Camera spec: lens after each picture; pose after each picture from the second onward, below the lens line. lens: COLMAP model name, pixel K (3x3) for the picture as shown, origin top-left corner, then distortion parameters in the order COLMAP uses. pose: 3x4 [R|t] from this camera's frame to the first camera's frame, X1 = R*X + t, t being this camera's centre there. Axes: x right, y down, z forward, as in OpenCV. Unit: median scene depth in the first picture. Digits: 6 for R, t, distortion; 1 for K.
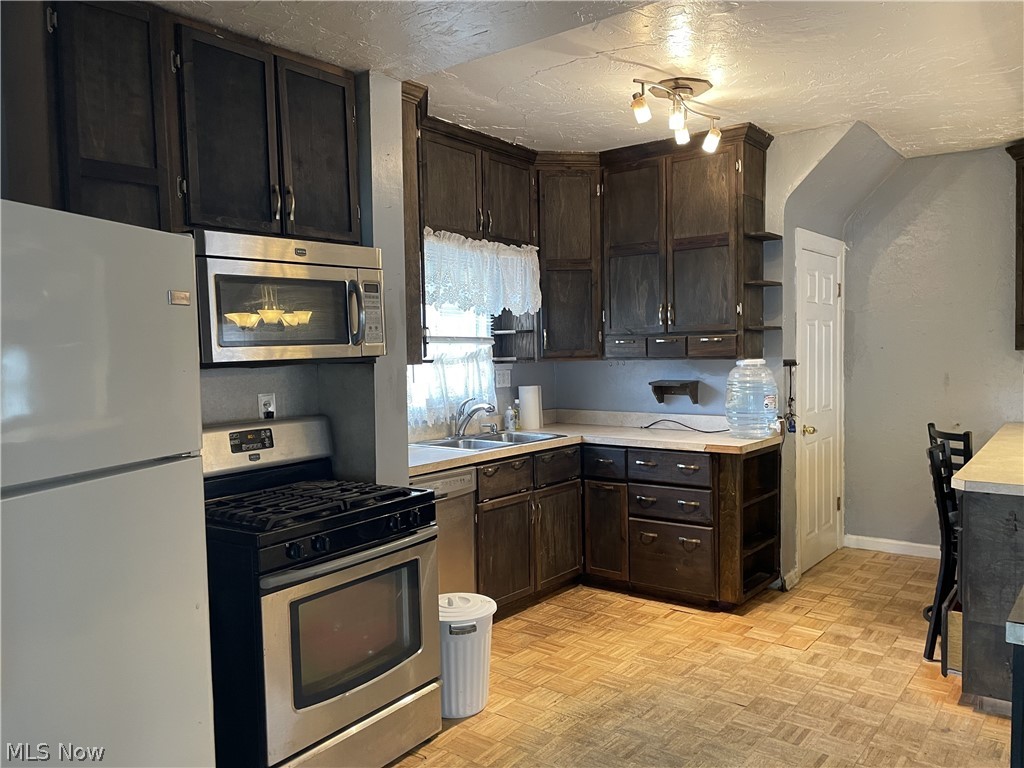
lens RADIAL K [[769.8, 0, 509.6], [0, 769.8, 371.4], [0, 0, 1]] dist [0.092323, -0.124675]
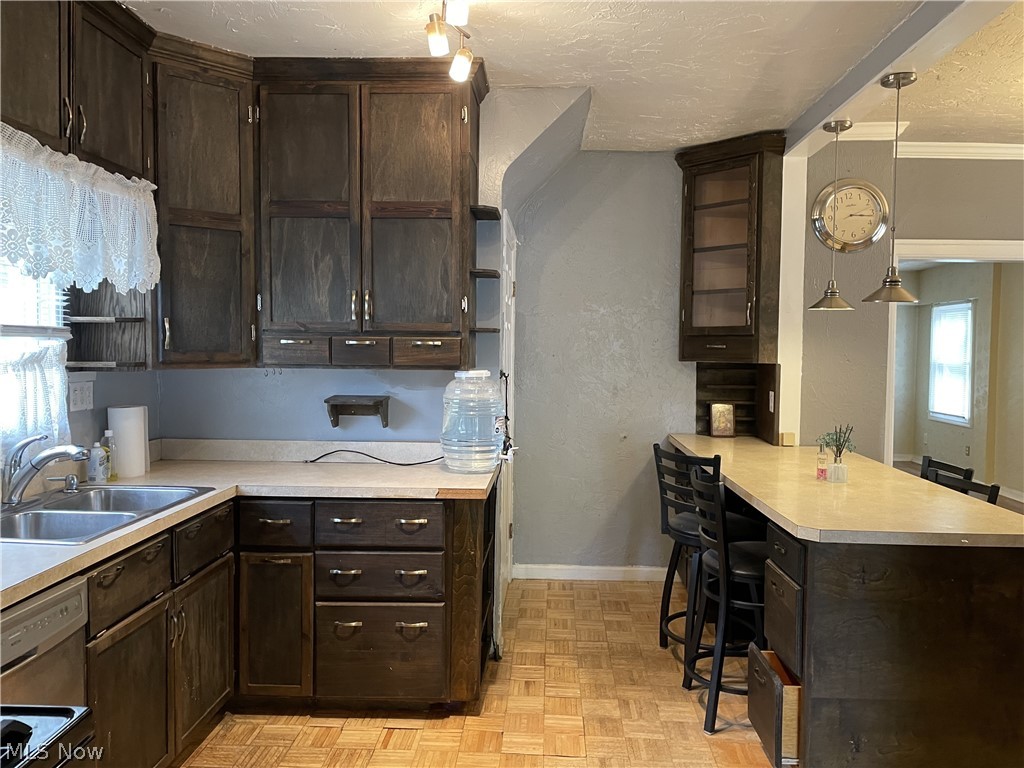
lens RADIAL K [[769.8, 0, 509.6], [0, 769.8, 371.4], [0, 0, 1]] dist [0.092323, -0.124675]
pose [[0.815463, 0.004287, 0.578793, -0.099011], [-0.008274, 0.999957, 0.004252, -0.017031], [-0.578750, -0.008256, 0.815463, 0.336516]]
